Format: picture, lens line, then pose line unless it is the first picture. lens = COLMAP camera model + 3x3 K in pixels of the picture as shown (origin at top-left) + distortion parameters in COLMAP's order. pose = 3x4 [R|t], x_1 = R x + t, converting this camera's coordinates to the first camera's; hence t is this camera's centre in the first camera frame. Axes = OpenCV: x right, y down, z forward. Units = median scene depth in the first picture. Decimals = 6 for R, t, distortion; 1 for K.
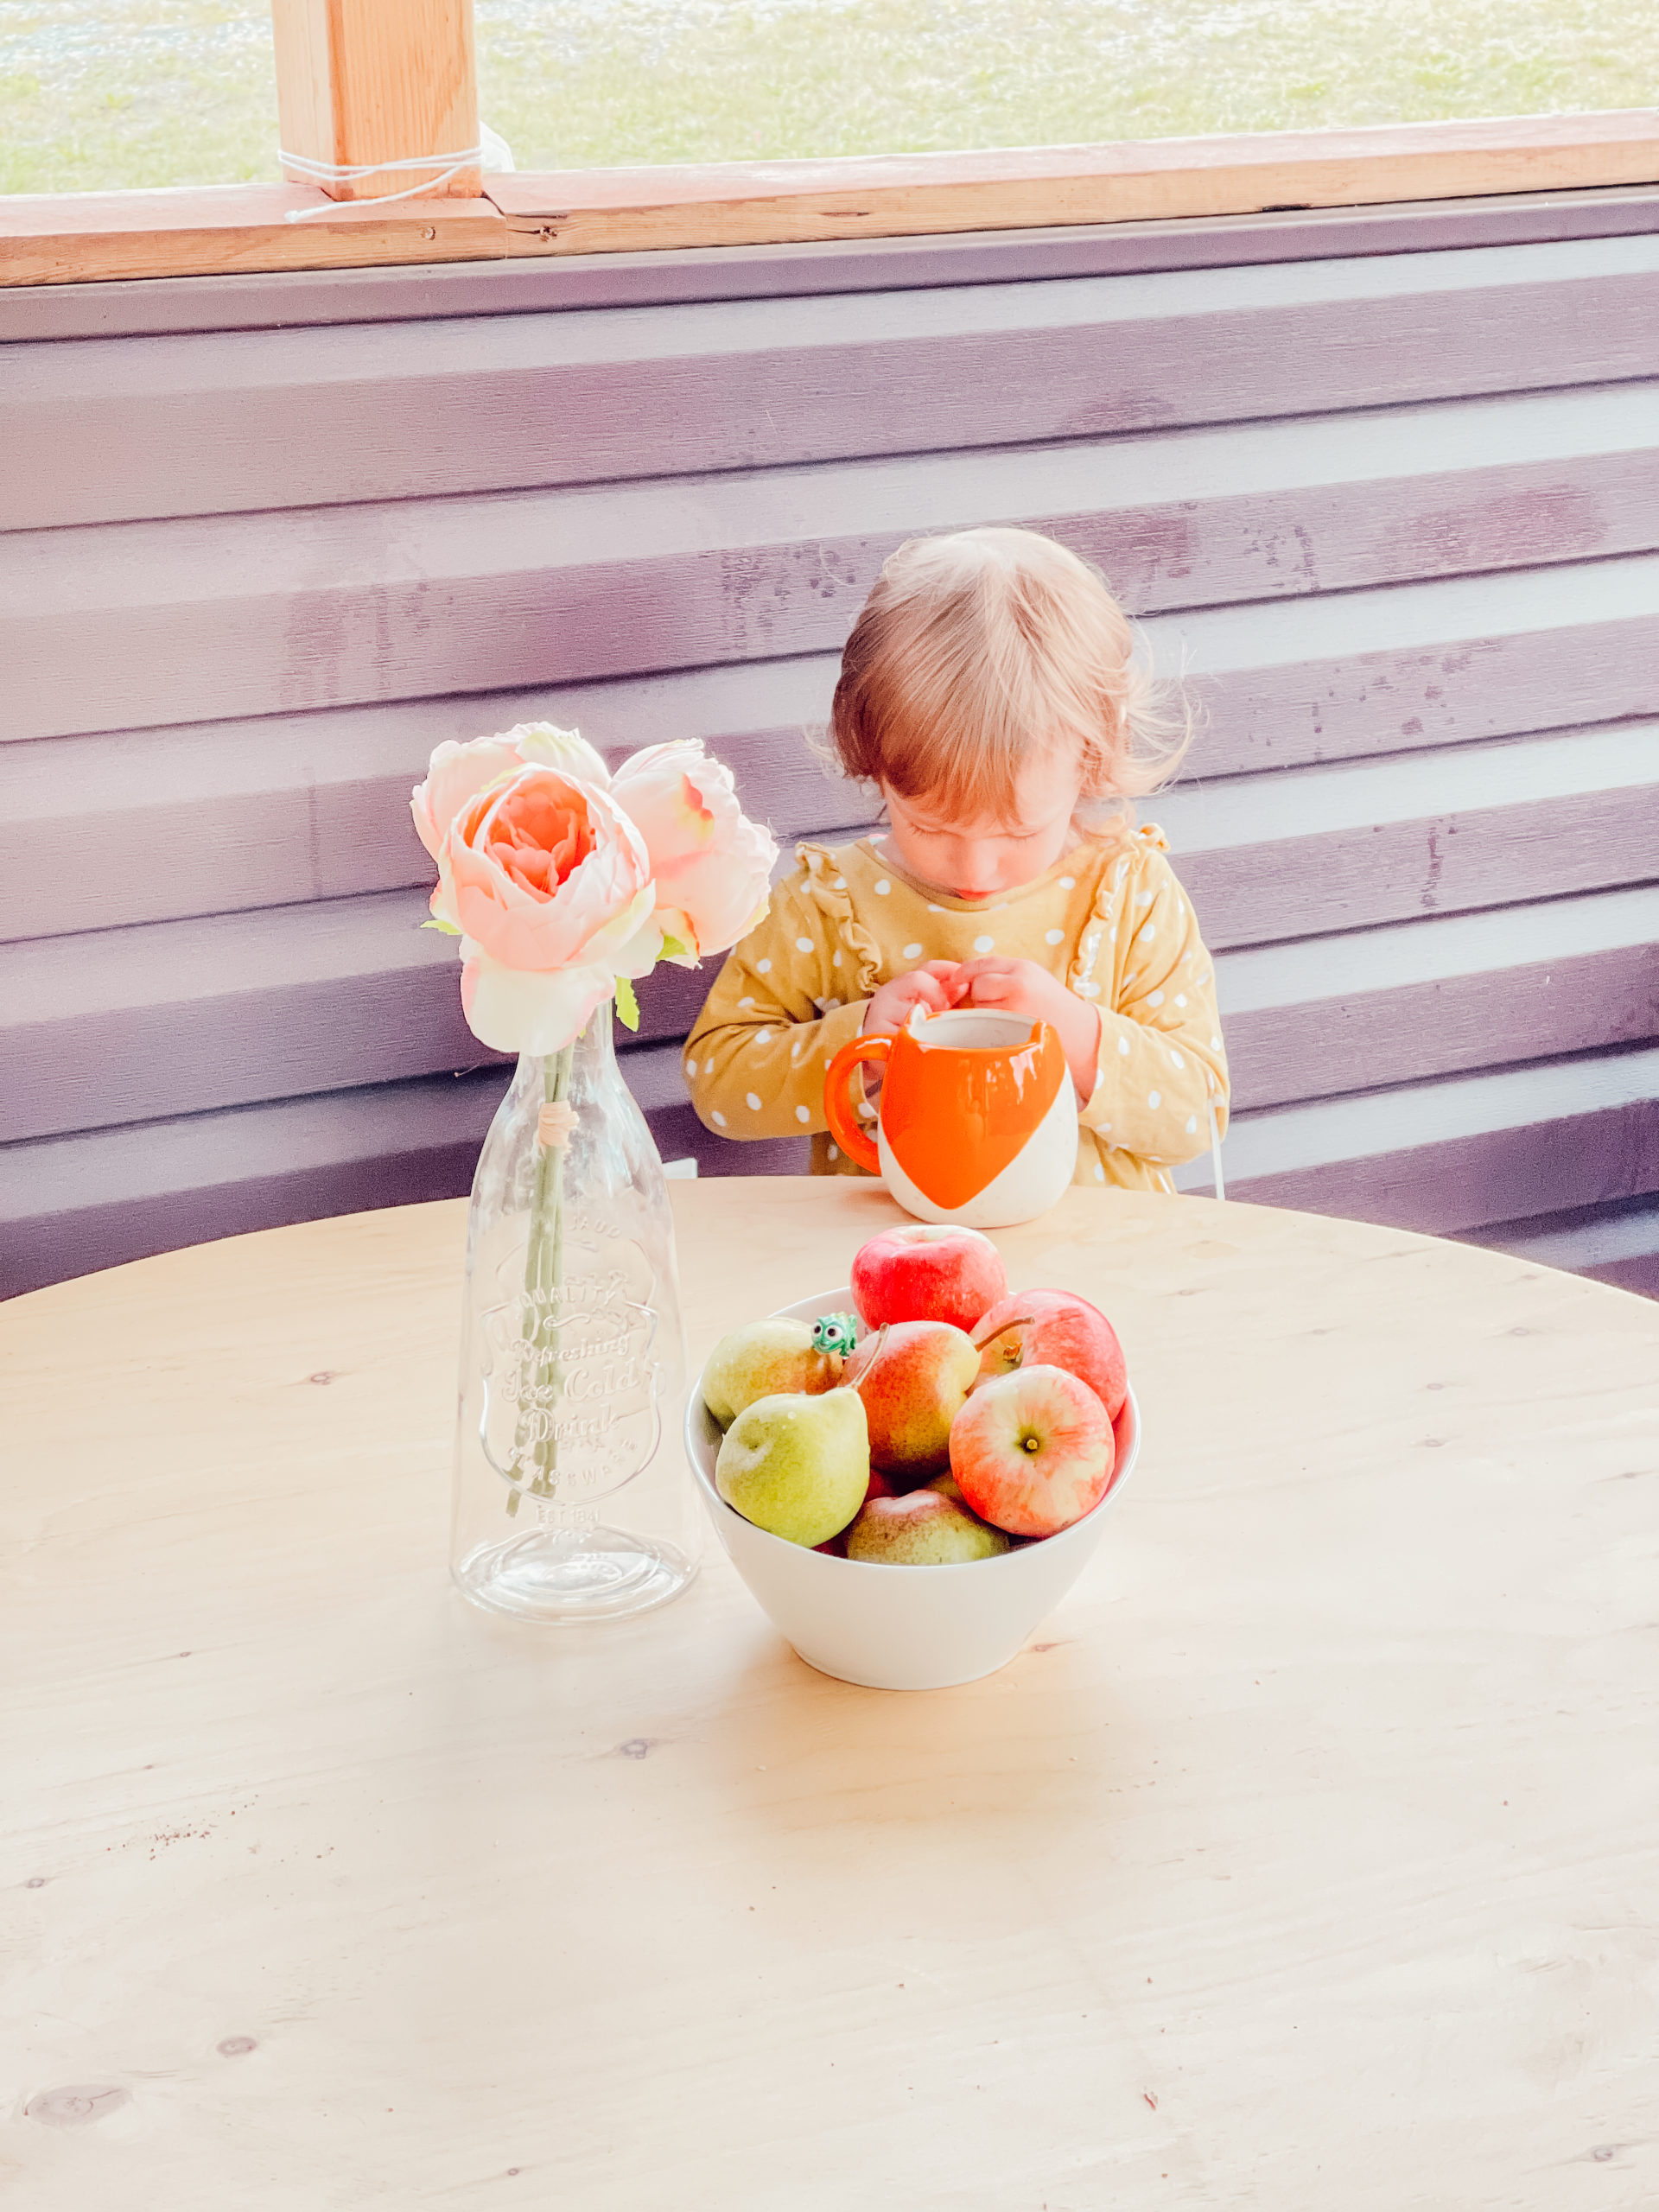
lens RADIAL K [[4112.7, 0, 829.5], [0, 4112.7, 1106.0], [0, 0, 1]] dist [0.298342, -0.300189]
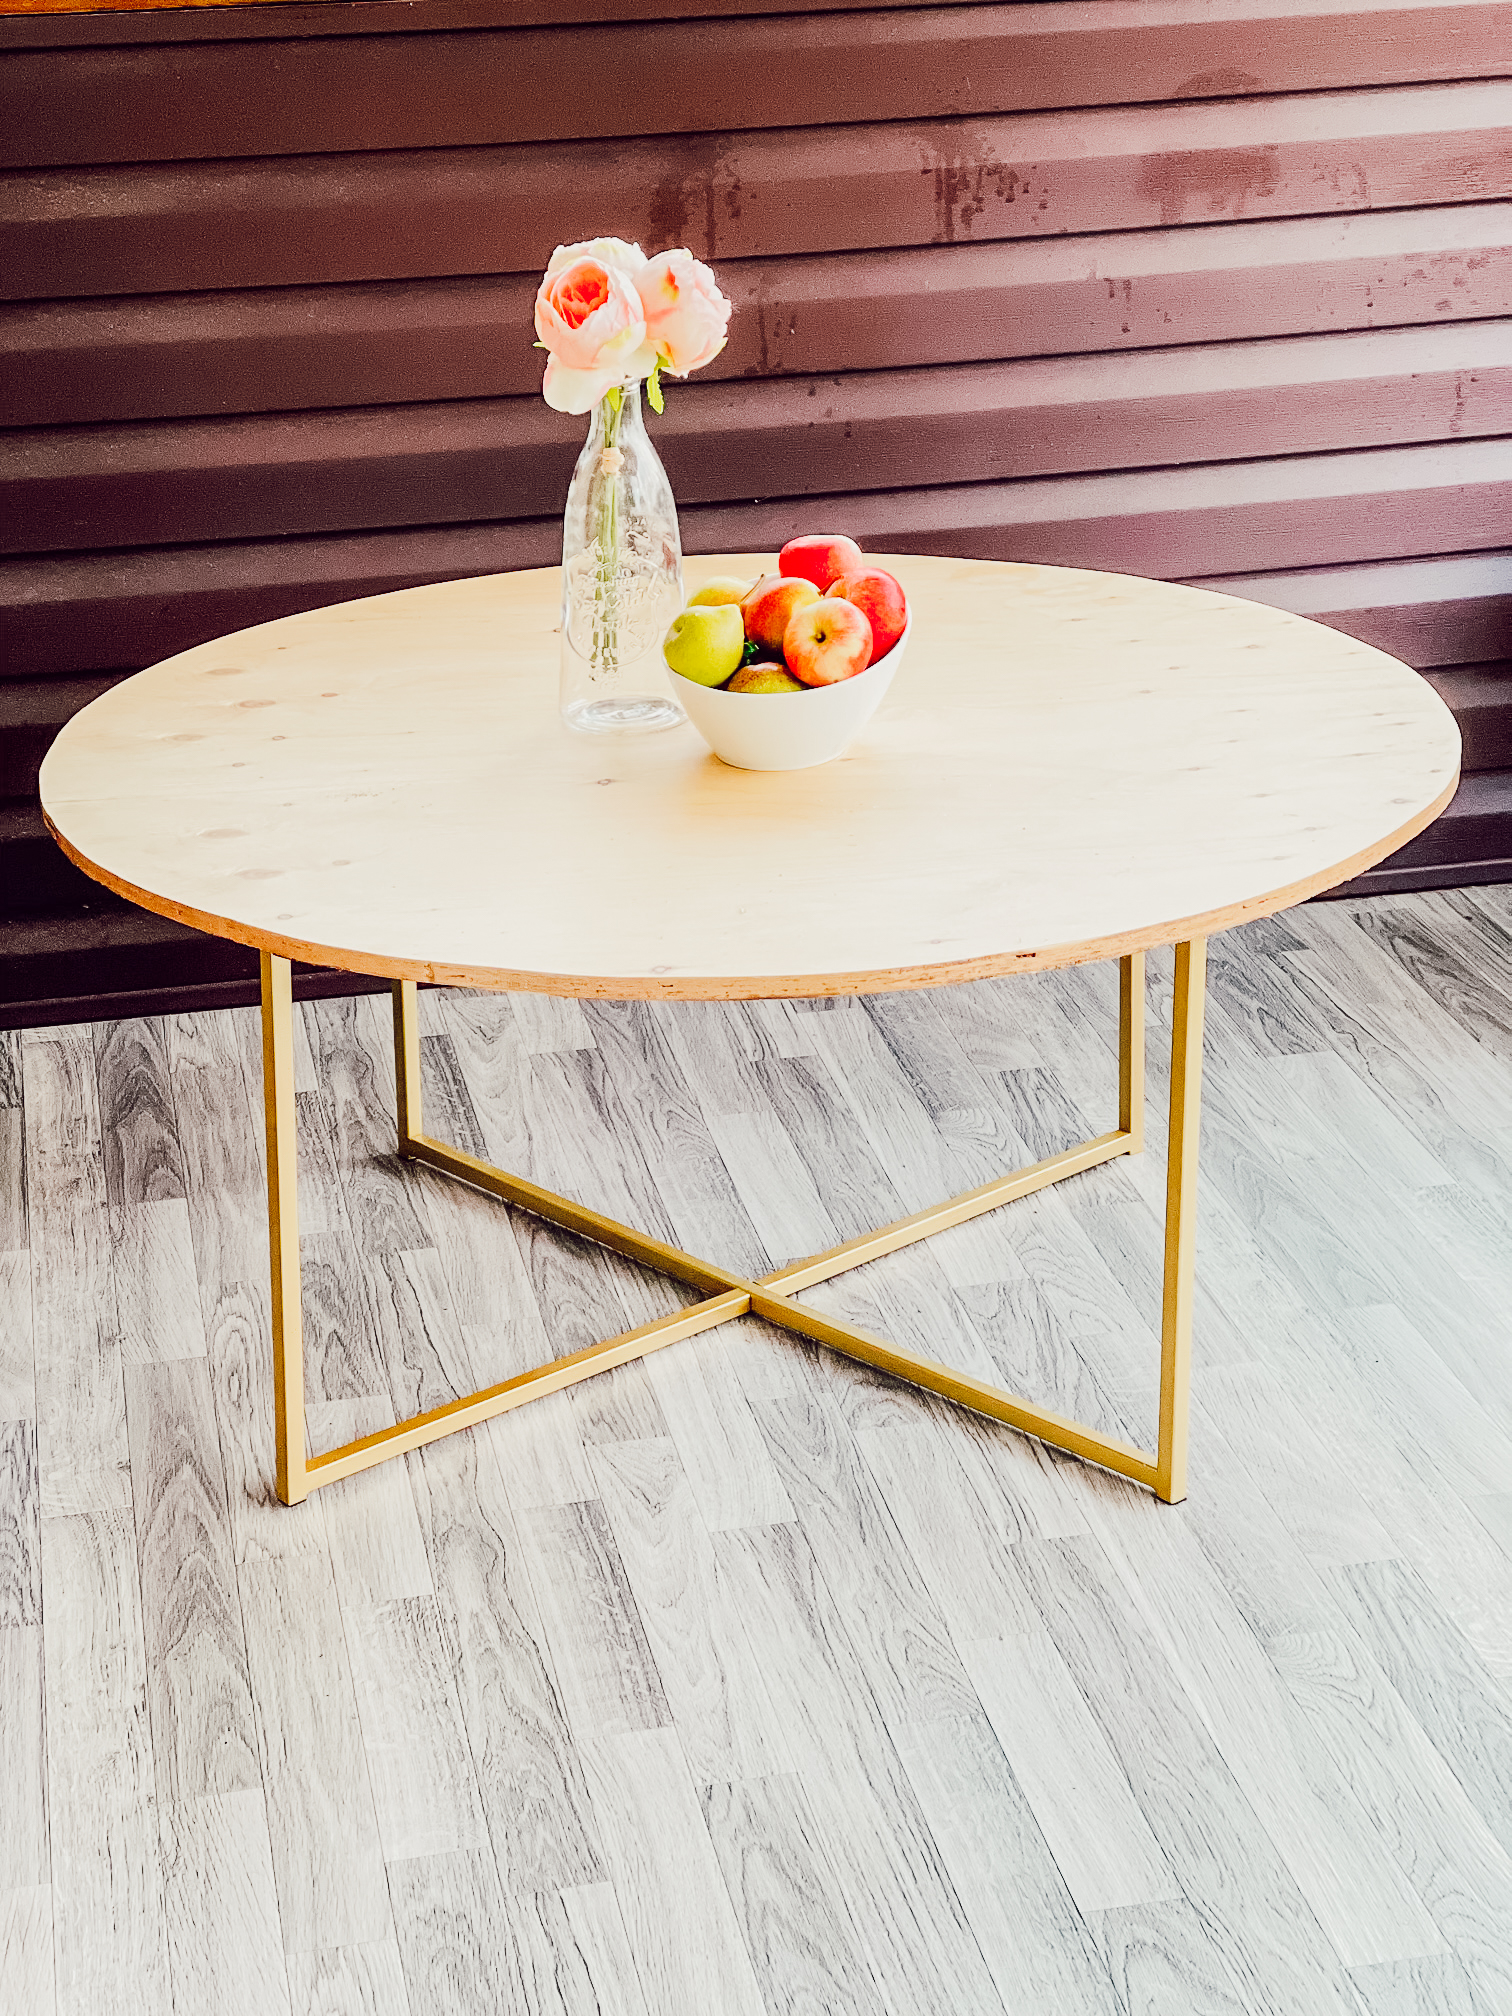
lens RADIAL K [[3748.3, 0, 756.0], [0, 3748.3, 1008.0], [0, 0, 1]] dist [0.298342, -0.300189]
pose [[0.962896, 0.081667, -0.257221, 0.451528], [-0.064613, 0.995157, 0.074086, 0.118922], [0.262026, -0.054717, 0.963509, -0.635327]]
